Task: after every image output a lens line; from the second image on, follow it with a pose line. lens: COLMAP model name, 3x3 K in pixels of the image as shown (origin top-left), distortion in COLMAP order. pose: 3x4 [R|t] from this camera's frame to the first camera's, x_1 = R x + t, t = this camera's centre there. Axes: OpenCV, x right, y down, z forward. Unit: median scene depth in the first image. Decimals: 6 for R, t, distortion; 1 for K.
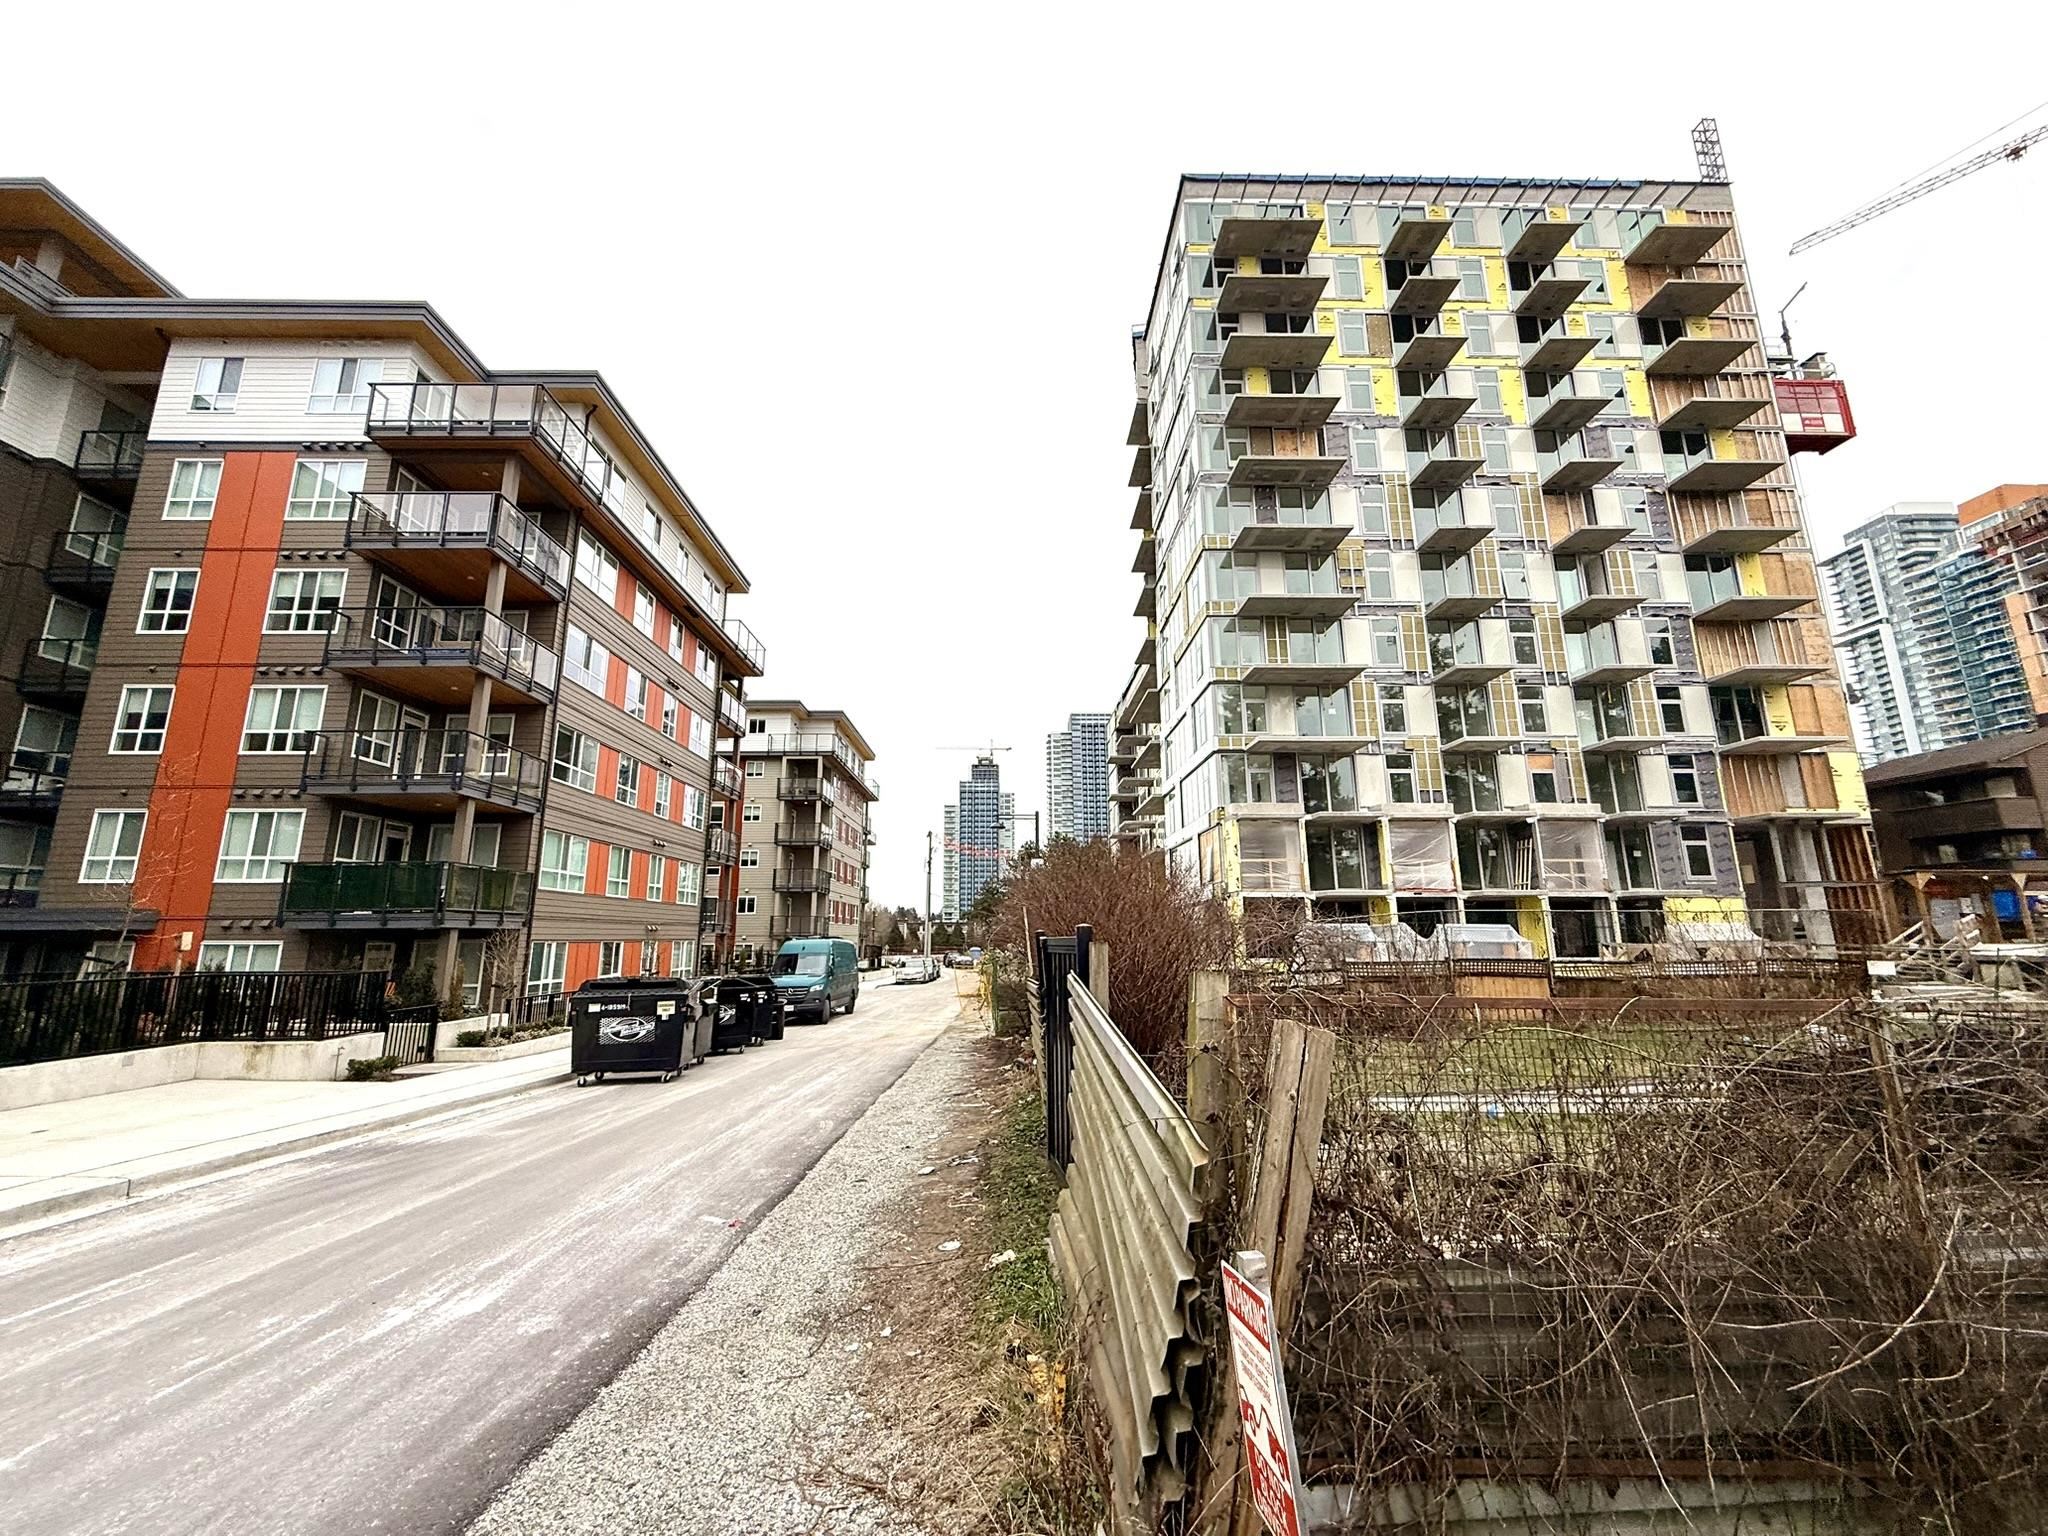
lens RADIAL K [[814.0, 0, 1018.2], [0, 814.0, 760.6], [0, 0, 1]] dist [-0.000626, -0.000628]
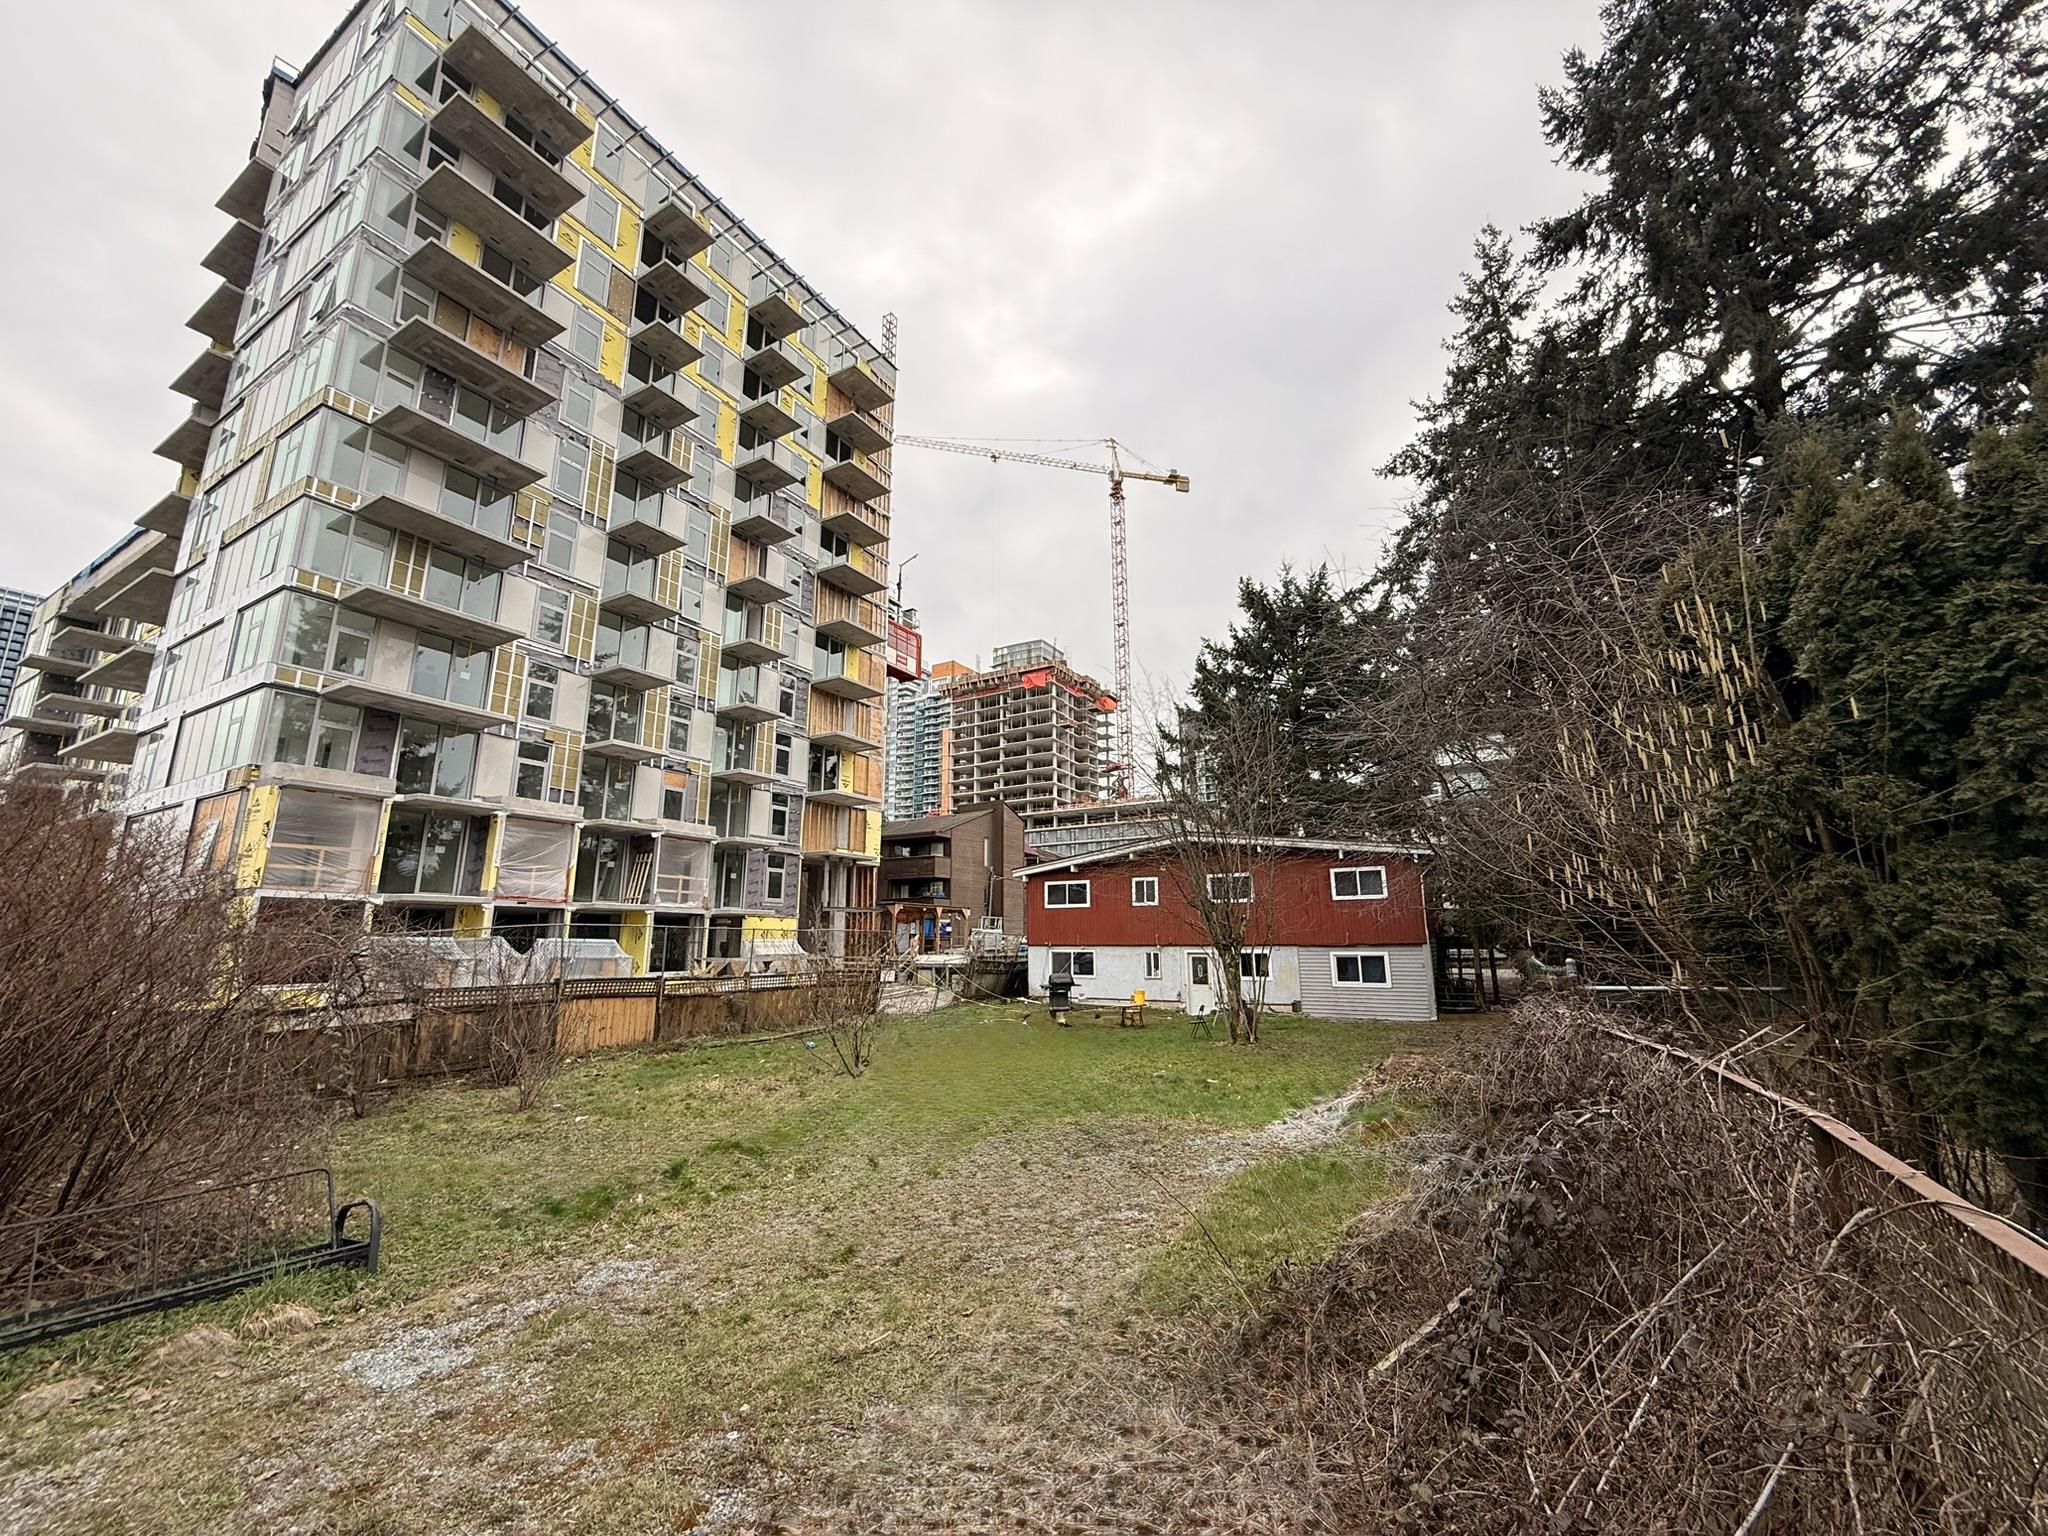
lens RADIAL K [[814.0, 0, 1021.5], [0, 814.0, 762.6], [0, 0, 1]] dist [-0.000626, -0.000628]
pose [[0.519506, 0.187356, 0.833673, 0.011728], [-0.177856, 0.978006, -0.108961, 0.013860], [-0.835752, -0.091667, 0.541402, 0.080575]]
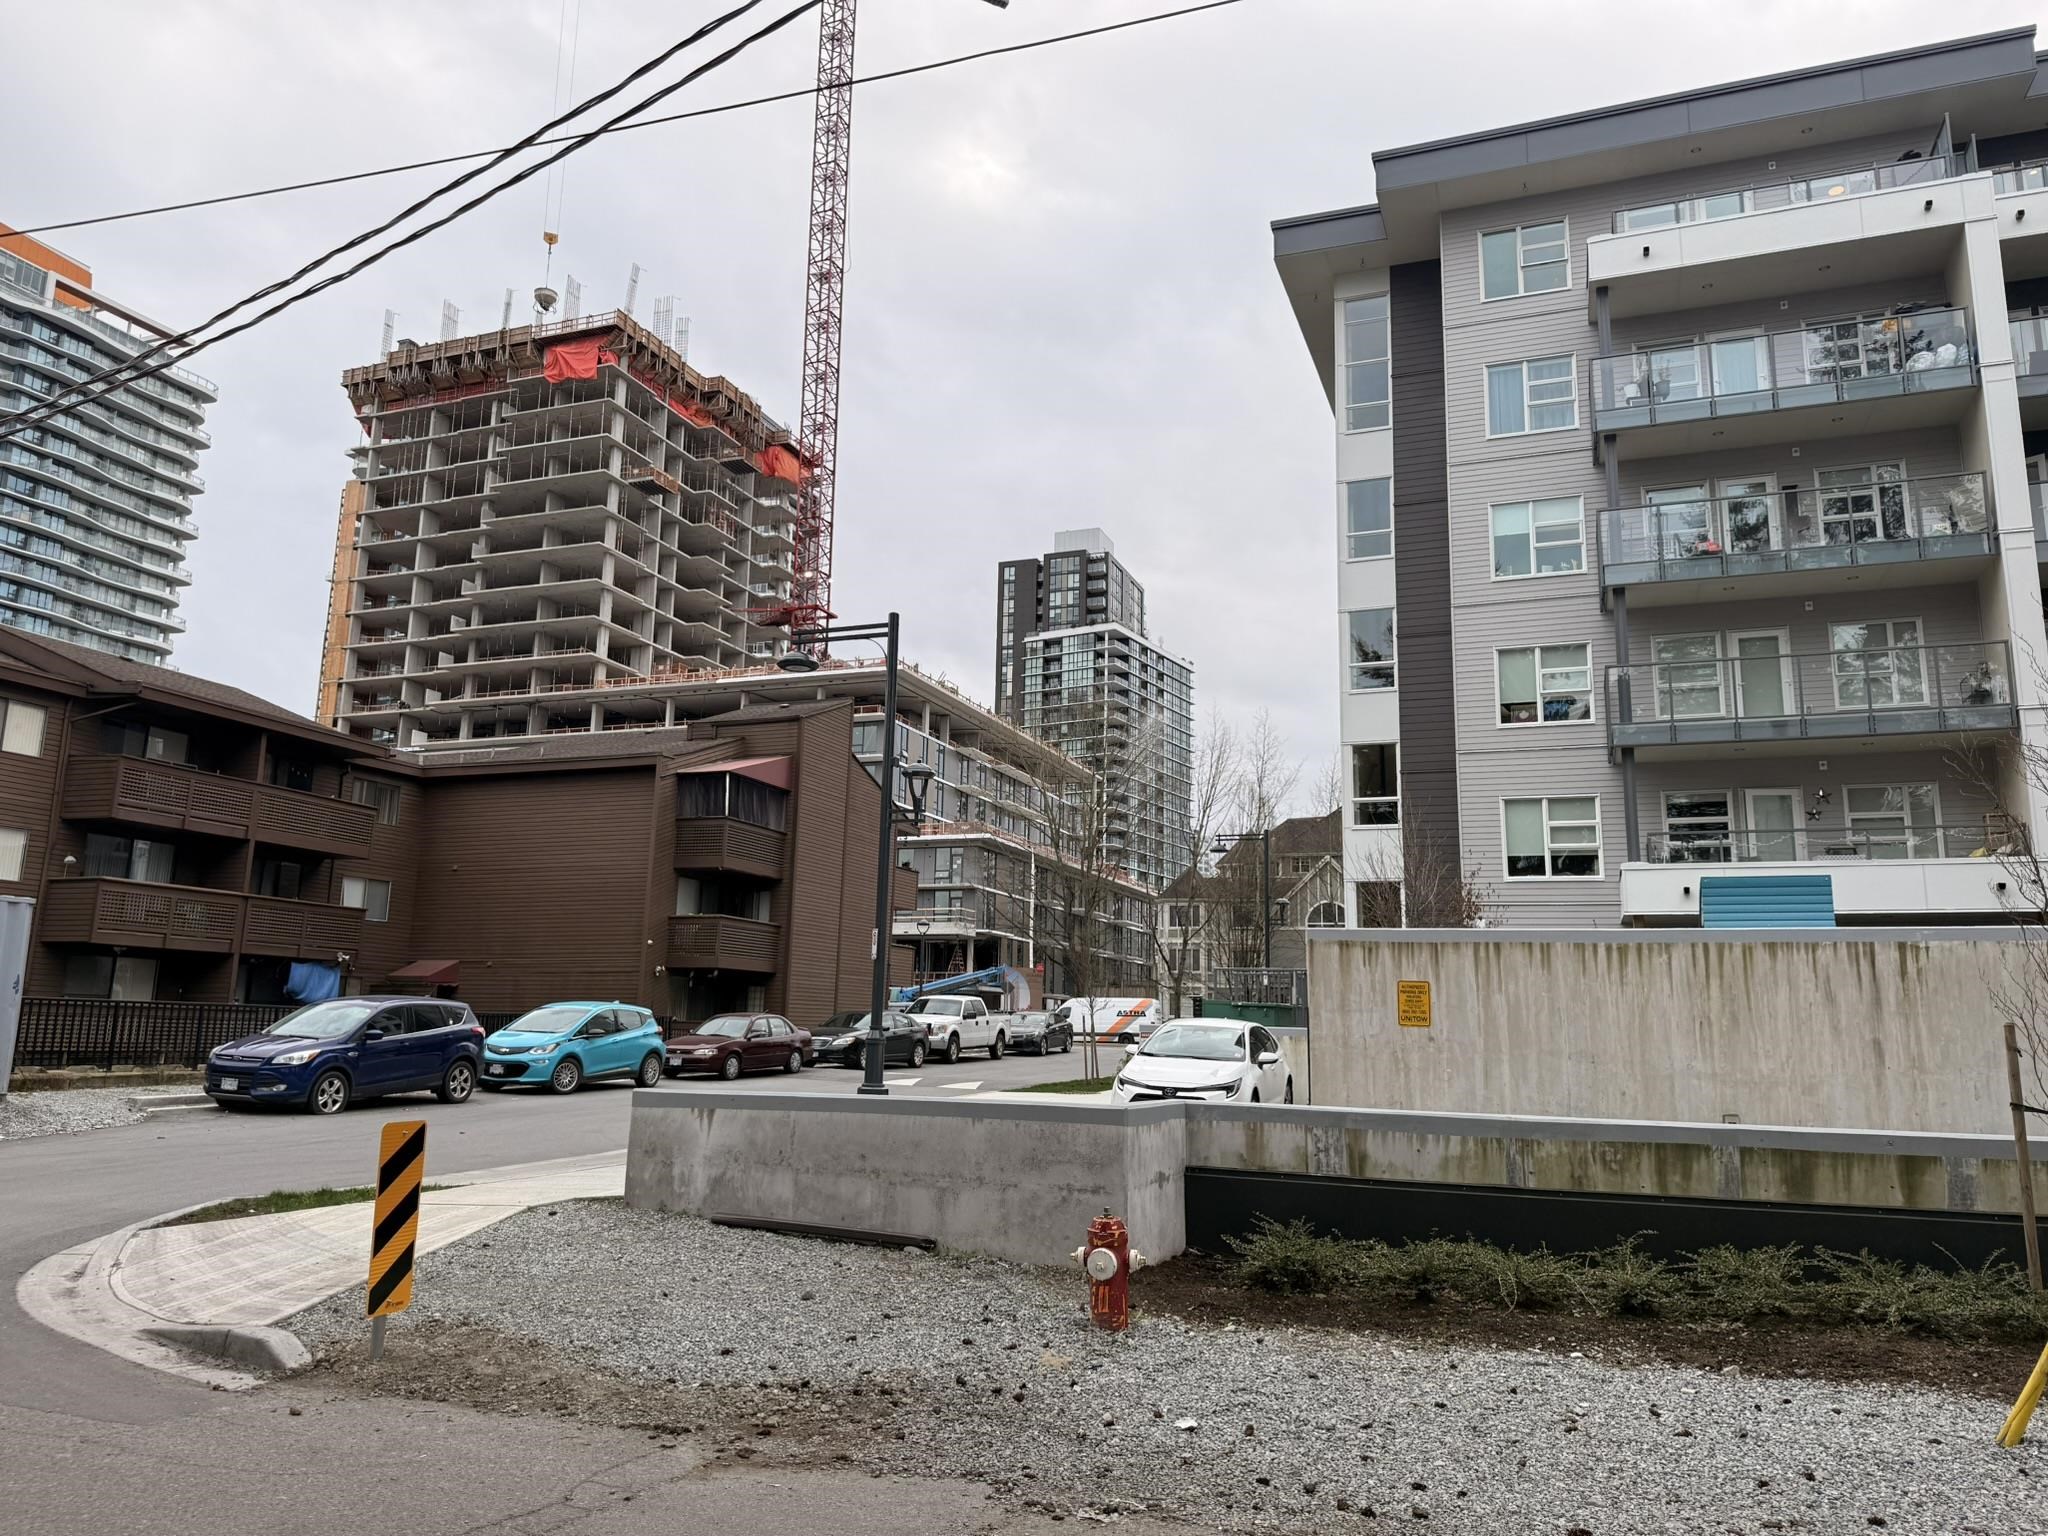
lens RADIAL K [[1419.5, 0, 1017.2], [0, 1419.5, 747.6], [0, 0, 1]] dist [0.064999, -0.081813]
pose [[0.366099, 0.193308, 0.910276, 1.630822], [-0.219976, 0.968441, -0.117189, 0.035373], [-0.904202, -0.157336, 0.397069, 0.278231]]
